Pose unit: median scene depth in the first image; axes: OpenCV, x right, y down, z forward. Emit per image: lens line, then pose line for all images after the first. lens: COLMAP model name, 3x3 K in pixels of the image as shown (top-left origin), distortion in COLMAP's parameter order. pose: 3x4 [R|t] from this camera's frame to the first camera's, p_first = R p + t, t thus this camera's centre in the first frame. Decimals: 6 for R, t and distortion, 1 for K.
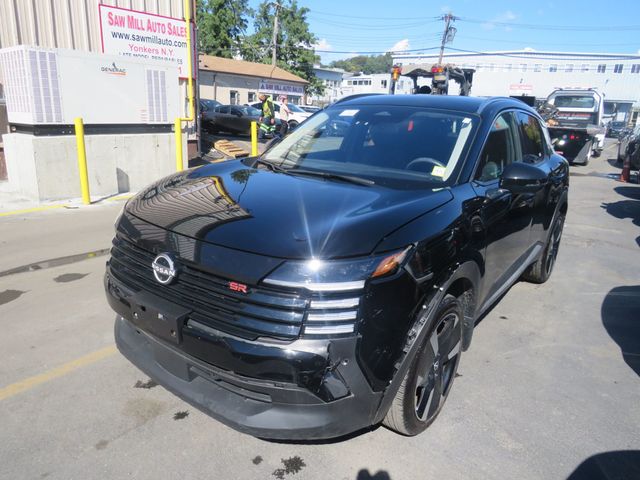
lens RADIAL K [[461.9, 0, 320.0], [0, 461.9, 240.0], [0, 0, 1]] dist [-0.084258, 0.001041]
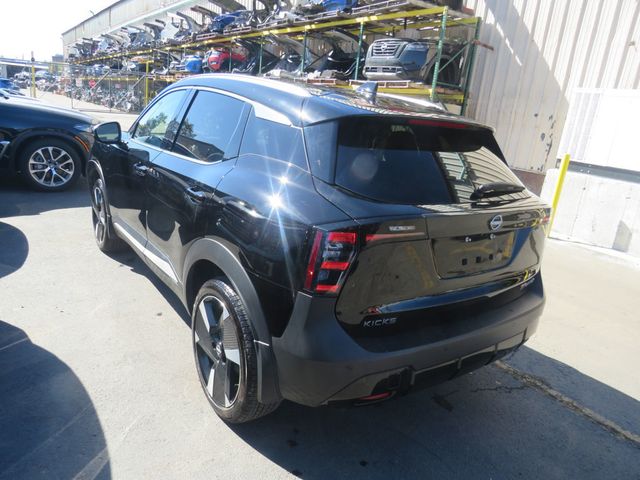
lens RADIAL K [[468.8, 0, 320.0], [0, 468.8, 240.0], [0, 0, 1]] dist [0.004118, -0.000306]
pose [[-0.325736, 0.174210, -0.929272, 0.673243], [-0.392672, 0.869170, 0.300585, -0.196920], [0.860061, 0.462811, -0.214713, 0.820691]]
